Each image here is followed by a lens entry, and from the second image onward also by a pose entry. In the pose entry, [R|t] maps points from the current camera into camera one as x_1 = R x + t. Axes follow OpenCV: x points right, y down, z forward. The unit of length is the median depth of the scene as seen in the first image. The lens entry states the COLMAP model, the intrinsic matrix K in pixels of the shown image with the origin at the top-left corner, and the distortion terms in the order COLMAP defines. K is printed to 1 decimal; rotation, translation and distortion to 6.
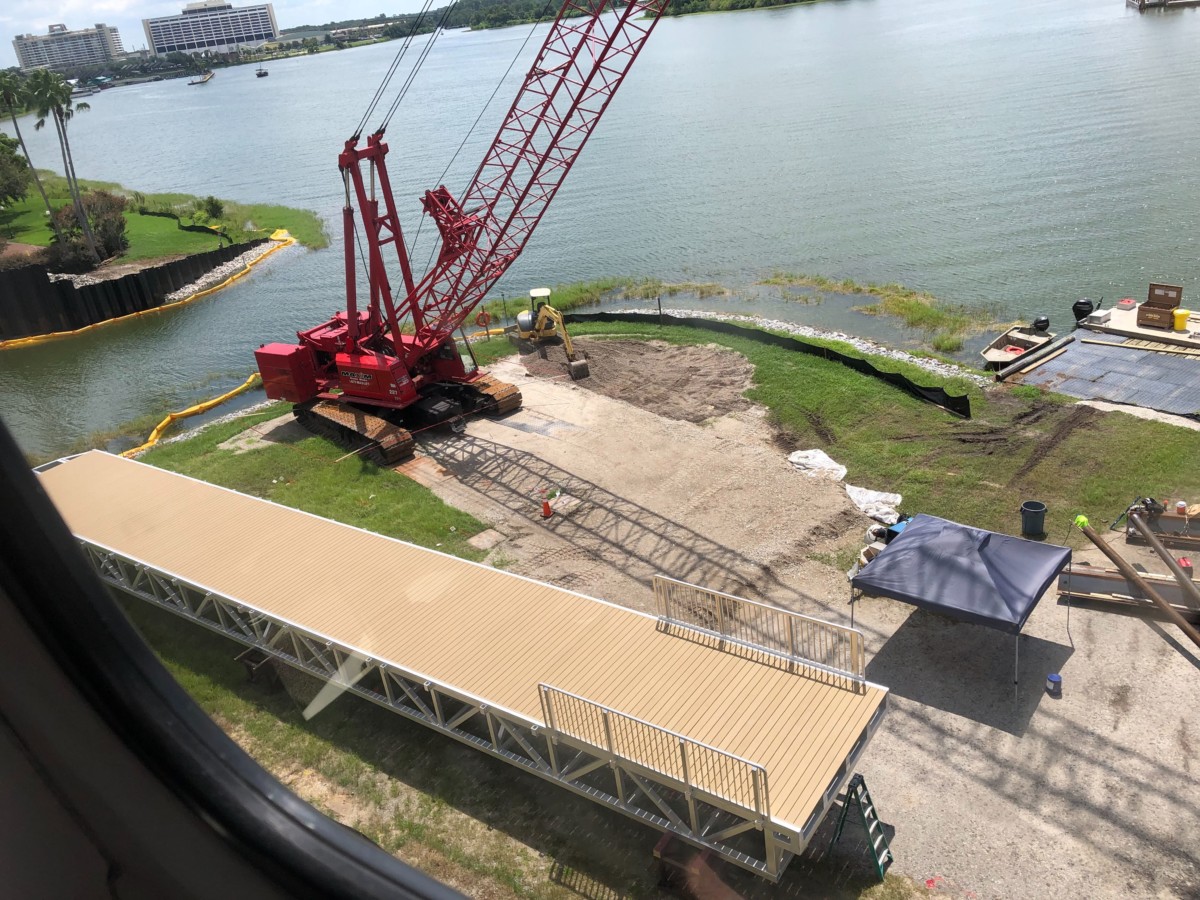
lens RADIAL K [[973.6, 0, 600.0], [0, 973.6, 450.0], [0, 0, 1]] dist [0.034359, -0.017657]
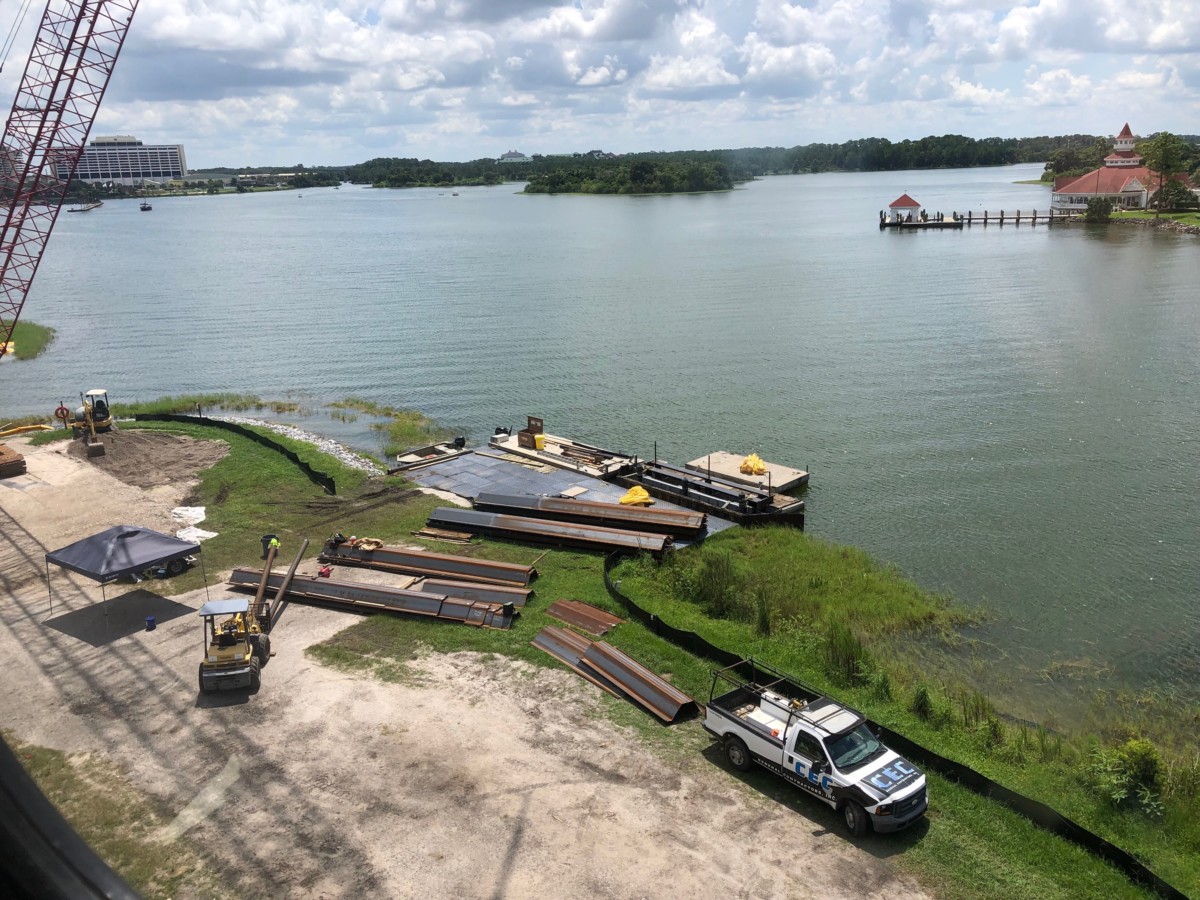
lens RADIAL K [[973.6, 0, 600.0], [0, 973.6, 450.0], [0, 0, 1]] dist [0.034359, -0.017657]
pose [[0.992809, 0.067547, 0.098832, 0.540116], [-0.051338, 0.986068, -0.158225, 0.093576], [-0.108142, 0.152013, 0.982445, -0.368224]]
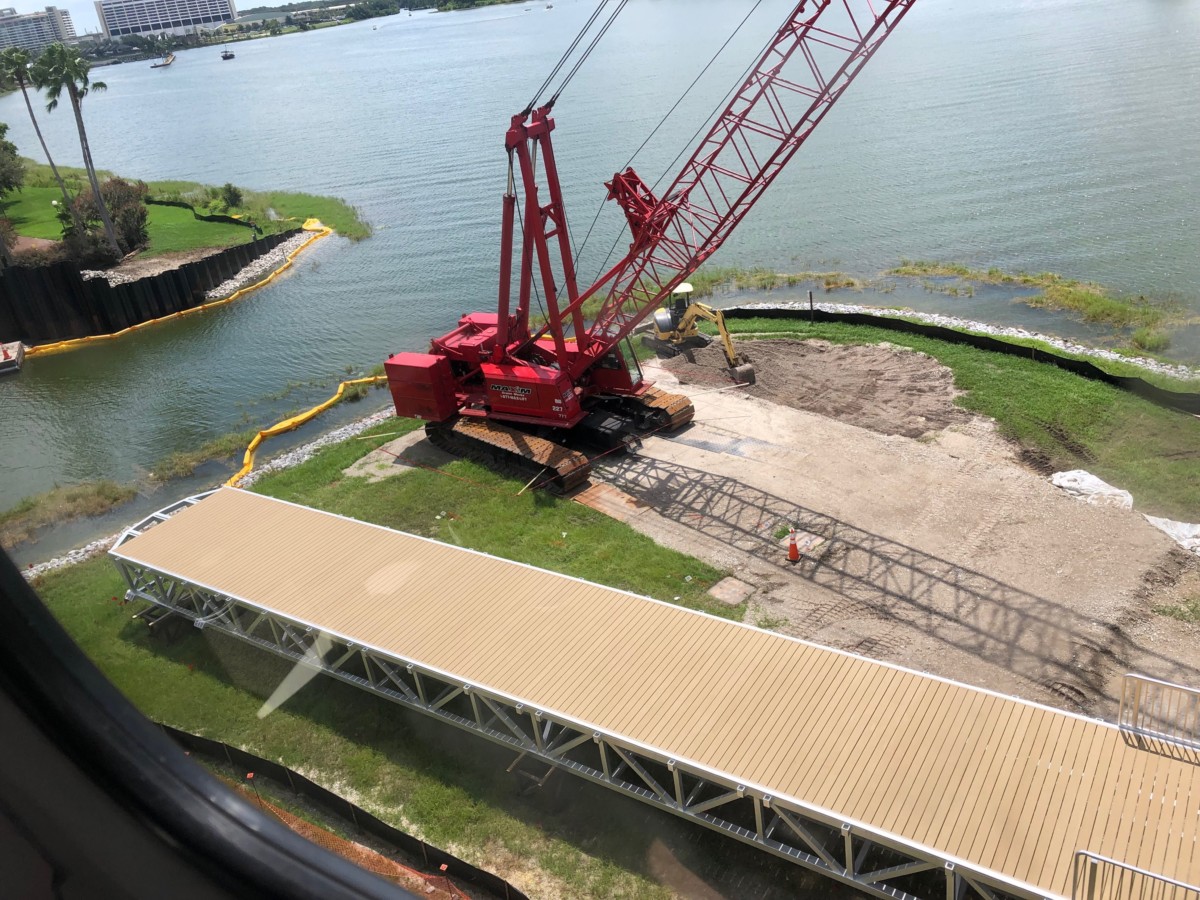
lens RADIAL K [[973.6, 0, 600.0], [0, 973.6, 450.0], [0, 0, 1]] dist [0.034359, -0.017657]
pose [[0.999253, -0.019382, 0.033439, -0.193962], [0.018843, 0.999689, 0.016355, -0.034145], [-0.033746, -0.015712, 0.999307, 0.128979]]
